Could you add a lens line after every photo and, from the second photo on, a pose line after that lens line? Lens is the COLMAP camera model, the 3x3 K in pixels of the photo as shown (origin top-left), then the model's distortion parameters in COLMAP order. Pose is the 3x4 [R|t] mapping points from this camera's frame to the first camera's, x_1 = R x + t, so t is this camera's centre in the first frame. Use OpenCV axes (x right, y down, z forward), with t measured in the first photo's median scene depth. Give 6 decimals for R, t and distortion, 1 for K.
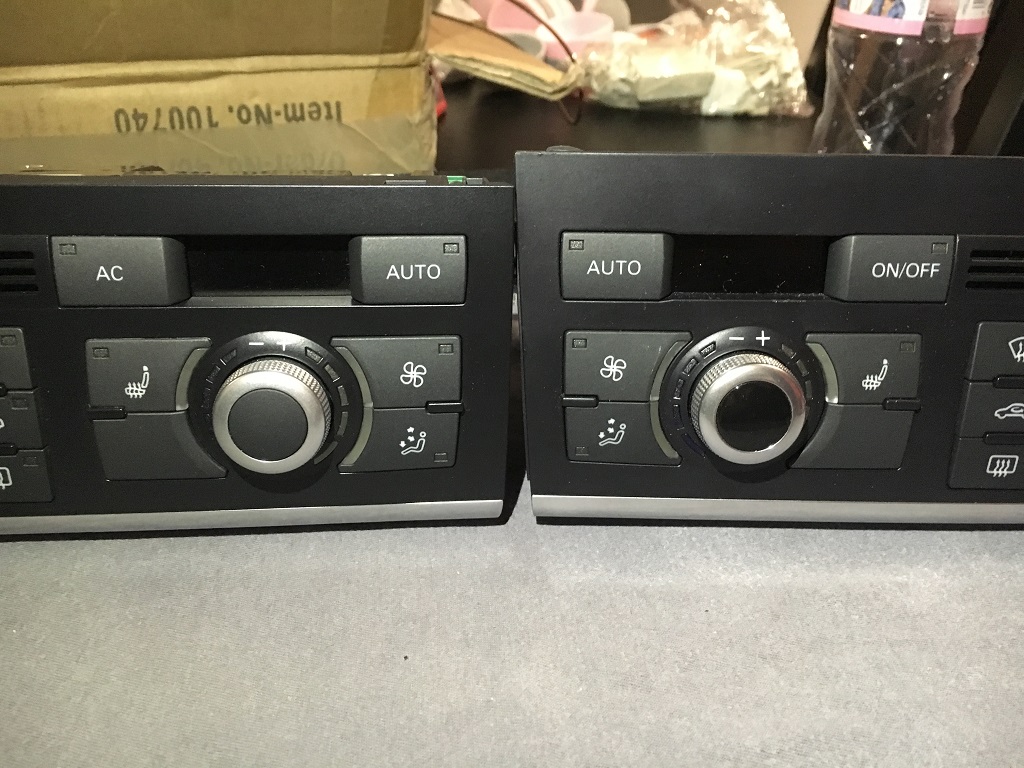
lens RADIAL K [[897.5, 0, 512.0], [0, 897.5, 384.0], [0, 0, 1]] dist [0.066335, -0.118890]
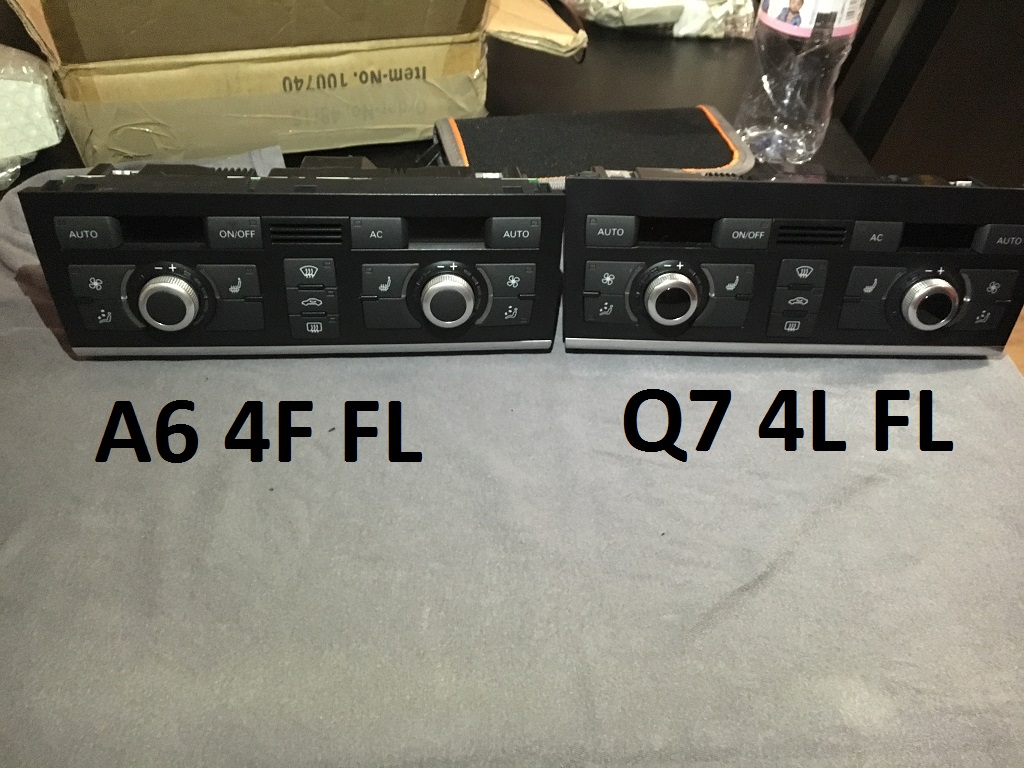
lens RADIAL K [[897.5, 0, 512.0], [0, 897.5, 384.0], [0, 0, 1]] dist [0.066335, -0.118890]
pose [[0.999383, 0.010306, 0.033581, -0.097998], [-0.016789, 0.979871, 0.198925, -0.104713], [-0.030855, -0.199366, 0.979439, -0.597698]]
